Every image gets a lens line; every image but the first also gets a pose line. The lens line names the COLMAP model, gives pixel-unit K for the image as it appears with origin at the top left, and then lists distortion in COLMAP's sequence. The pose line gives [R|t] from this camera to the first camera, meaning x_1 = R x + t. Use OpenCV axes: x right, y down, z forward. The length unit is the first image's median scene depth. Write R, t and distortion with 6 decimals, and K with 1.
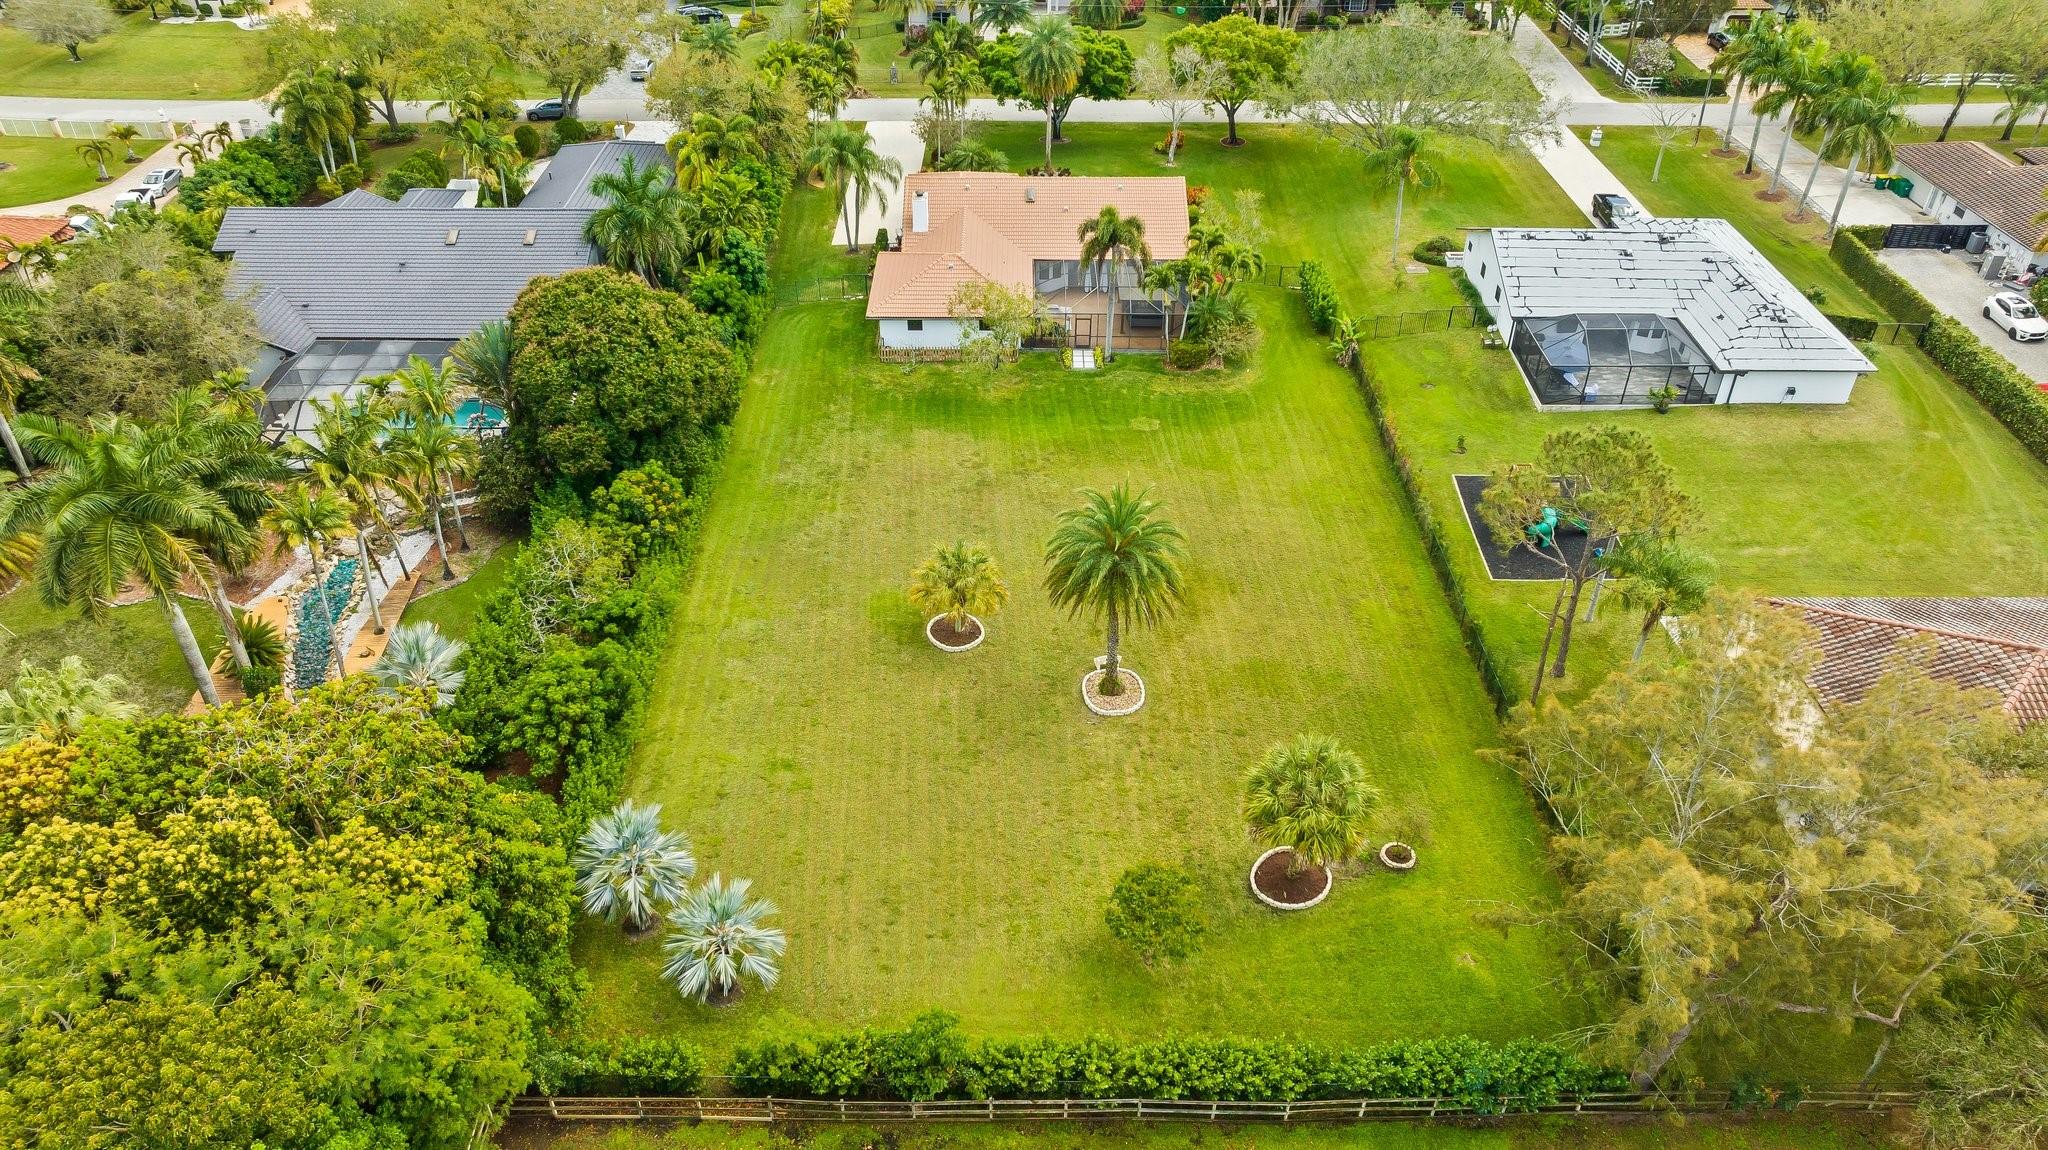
lens RADIAL K [[1427.2, 0, 1024.0], [0, 1427.2, 575.0], [0, 0, 1]] dist [-0.006922, -0.001780]
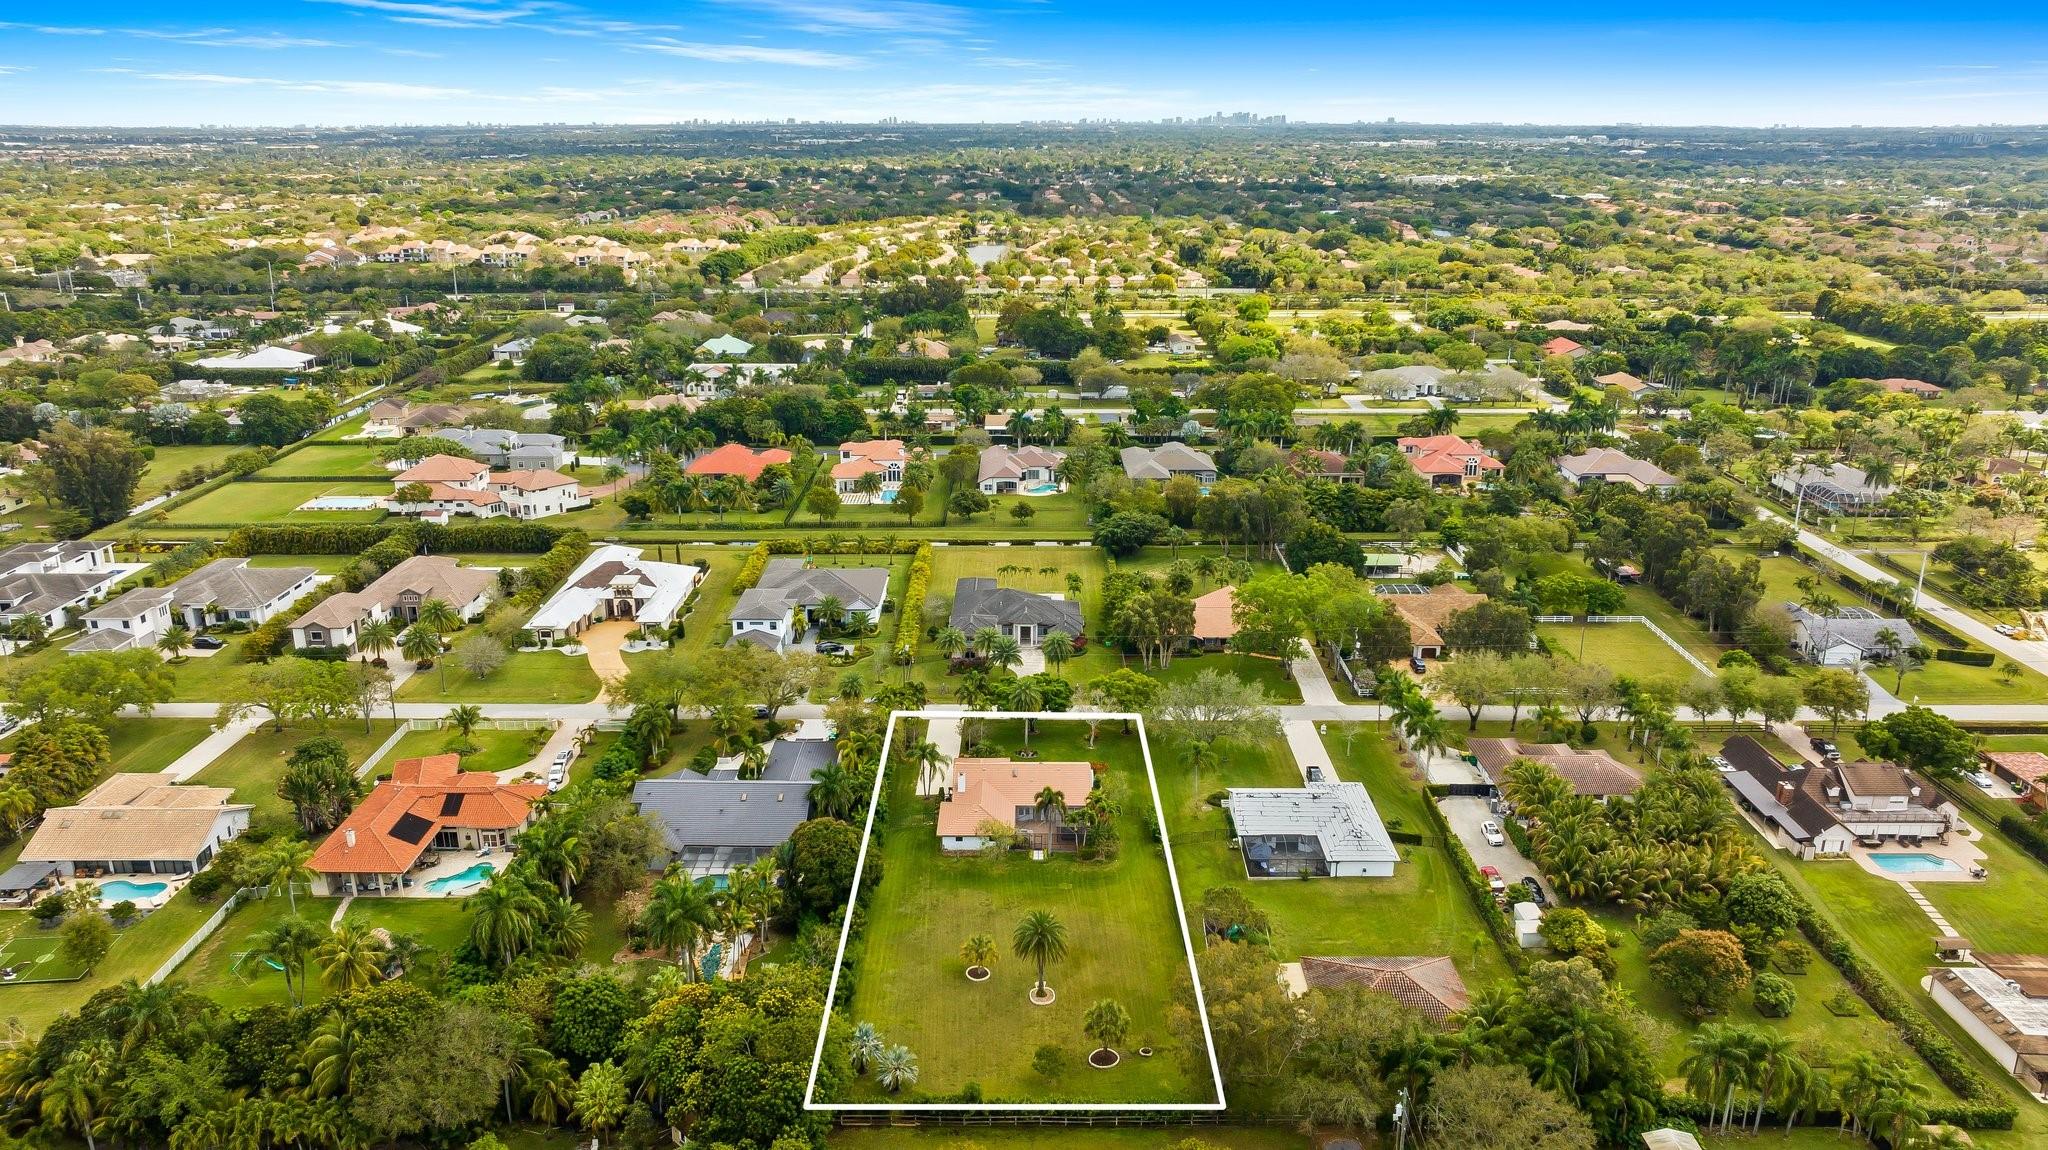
lens RADIAL K [[1427.2, 0, 1024.0], [0, 1427.2, 575.0], [0, 0, 1]] dist [-0.006922, -0.001780]
pose [[0.999968, -0.000923, -0.007986, 0.038100], [-0.001659, 0.948292, -0.317395, 0.128381], [0.007866, 0.317398, 0.948260, -1.153567]]
